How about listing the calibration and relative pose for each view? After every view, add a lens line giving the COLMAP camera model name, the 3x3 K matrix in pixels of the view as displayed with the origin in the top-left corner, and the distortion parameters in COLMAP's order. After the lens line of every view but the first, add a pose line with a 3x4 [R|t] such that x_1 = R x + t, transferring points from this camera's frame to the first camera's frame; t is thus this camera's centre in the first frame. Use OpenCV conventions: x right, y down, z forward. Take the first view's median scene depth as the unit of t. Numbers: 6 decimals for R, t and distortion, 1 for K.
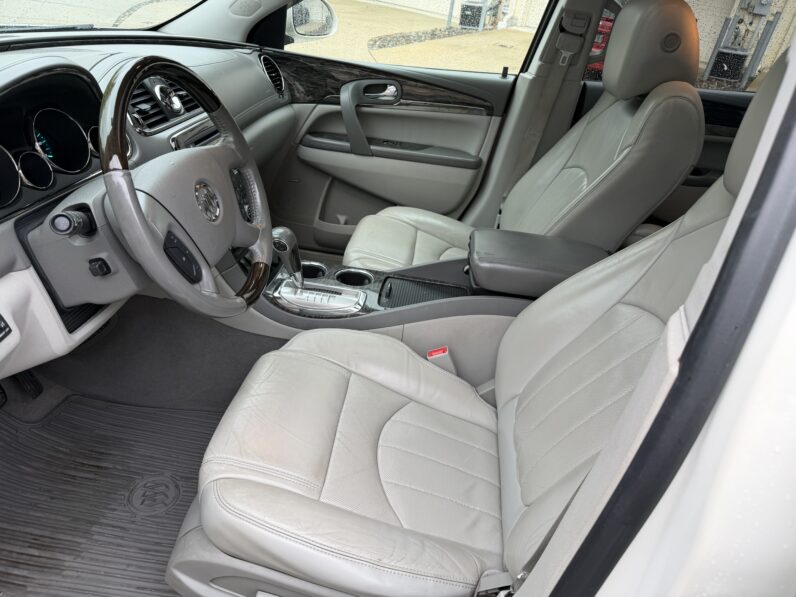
lens RADIAL K [[568.1, 0, 392.4], [0, 568.1, 296.7], [0, 0, 1]] dist [0.055805, -0.062775]
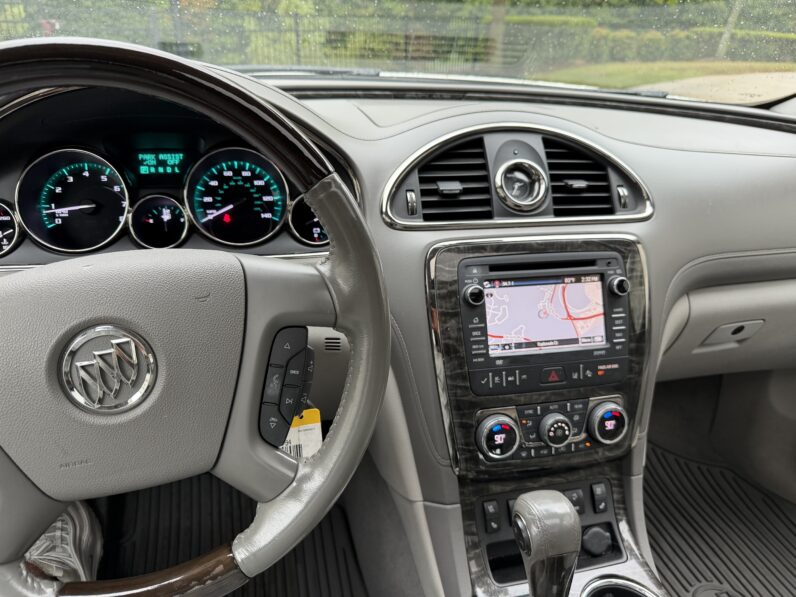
lens RADIAL K [[565.8, 0, 393.4], [0, 565.8, 295.3], [0, 0, 1]] dist [0.085932, -0.111962]
pose [[0.382067, 0.328309, -0.863851, 0.048233], [-0.468373, 0.874609, 0.125244, -0.171105], [0.796650, 0.356753, 0.487930, 0.441588]]
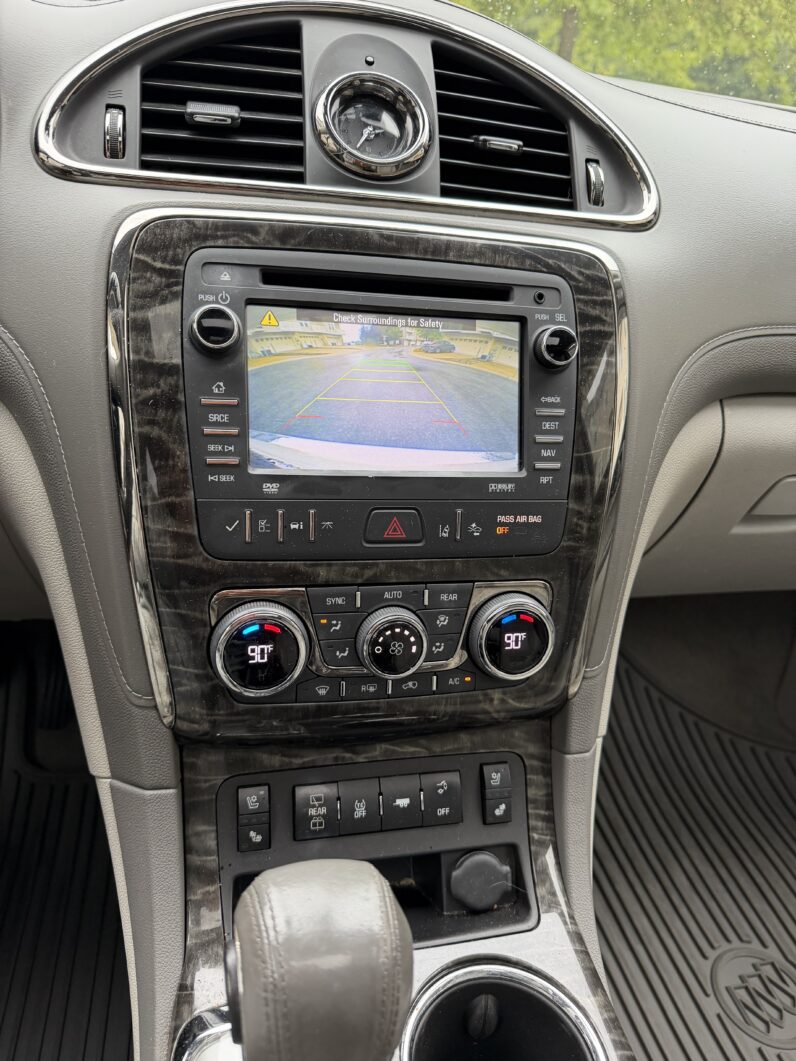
lens RADIAL K [[757.2, 0, 368.2], [0, 757.2, 522.0], [0, 0, 1]] dist [0.100060, -0.142942]
pose [[0.342424, 0.376715, -0.860716, -0.016992], [-0.515347, 0.841300, 0.163194, -0.162837], [0.785598, 0.387686, 0.482220, 0.596329]]
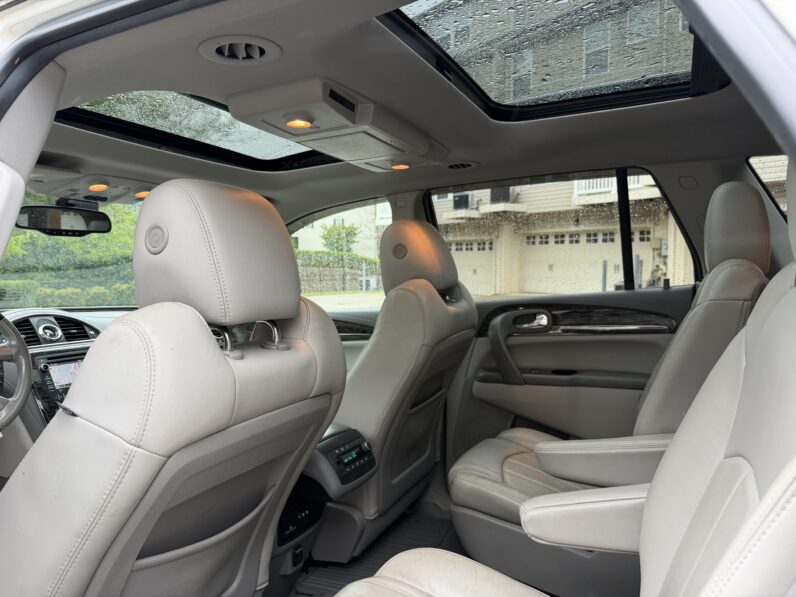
lens RADIAL K [[568.1, 0, 392.4], [0, 568.1, 296.7], [0, 0, 1]] dist [0.055805, -0.062775]
pose [[0.941898, -0.120346, -0.313599, 0.594792], [-0.043629, 0.881873, -0.469465, 0.150926], [0.333053, 0.455870, 0.825384, 0.024293]]
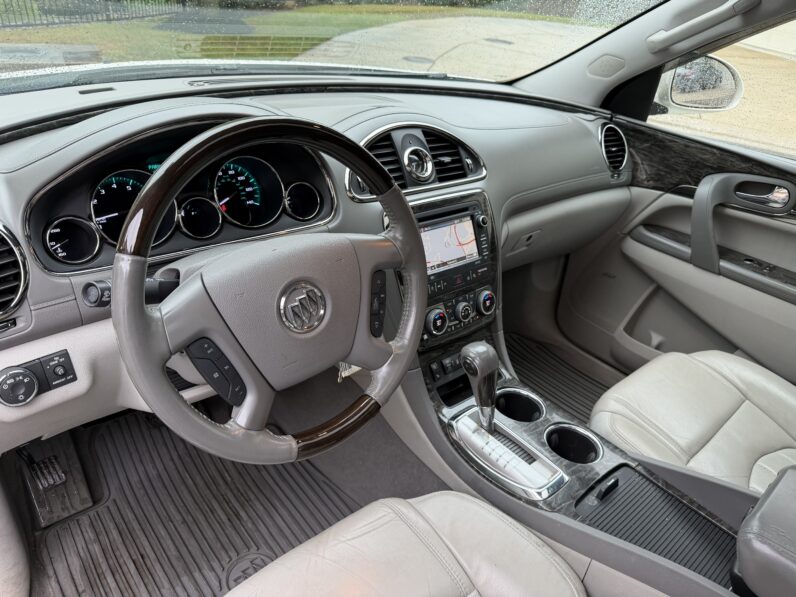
lens RADIAL K [[565.8, 0, 393.4], [0, 565.8, 295.3], [0, 0, 1]] dist [0.085932, -0.111962]
pose [[0.754269, 0.301112, -0.583446, 0.090698], [-0.347718, 0.936981, 0.034043, -0.112829], [0.556929, 0.177197, 0.811438, 0.207035]]
